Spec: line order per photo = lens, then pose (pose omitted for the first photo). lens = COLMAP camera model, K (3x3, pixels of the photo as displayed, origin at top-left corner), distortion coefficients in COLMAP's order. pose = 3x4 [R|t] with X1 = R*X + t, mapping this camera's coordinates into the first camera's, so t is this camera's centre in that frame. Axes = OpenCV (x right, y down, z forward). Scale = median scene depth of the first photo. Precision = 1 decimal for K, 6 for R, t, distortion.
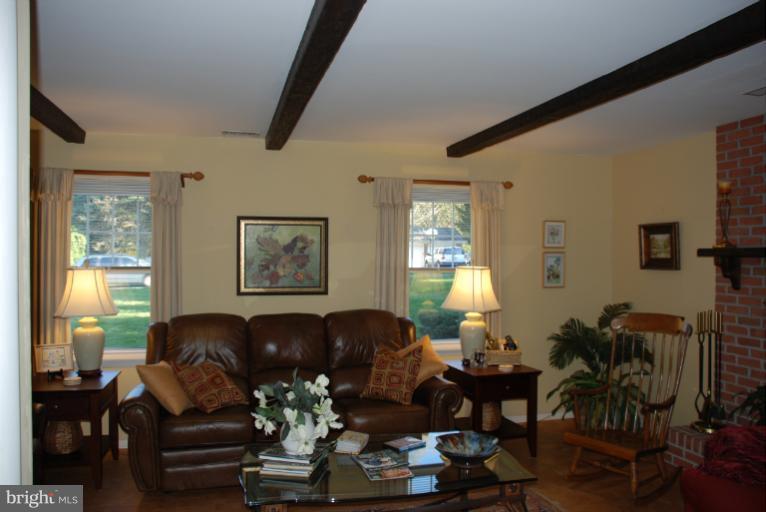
lens RADIAL K [[604.0, 0, 383.8], [0, 604.0, 263.1], [0, 0, 1]] dist [-0.160568, 0.133846]
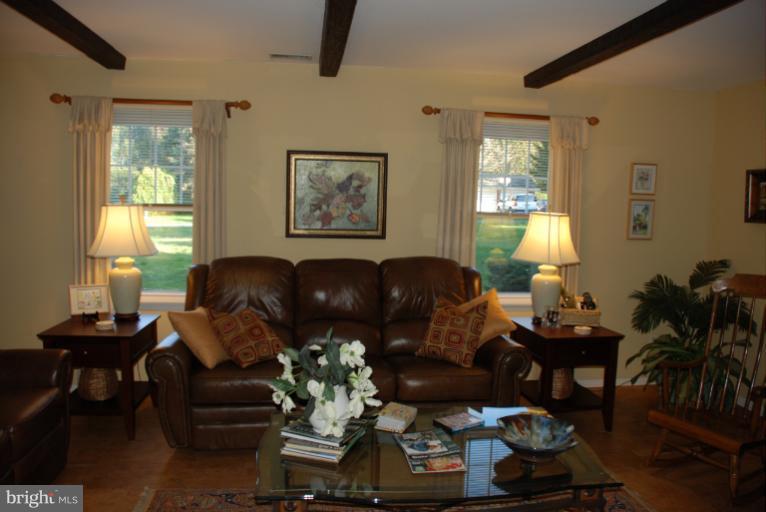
lens RADIAL K [[604.0, 0, 383.8], [0, 604.0, 263.1], [0, 0, 1]] dist [-0.160568, 0.133846]
pose [[0.992835, 0.035209, -0.114186, 0.010774], [-0.024412, 0.995215, 0.094613, 0.002976], [0.116971, -0.091148, 0.988944, 0.111695]]
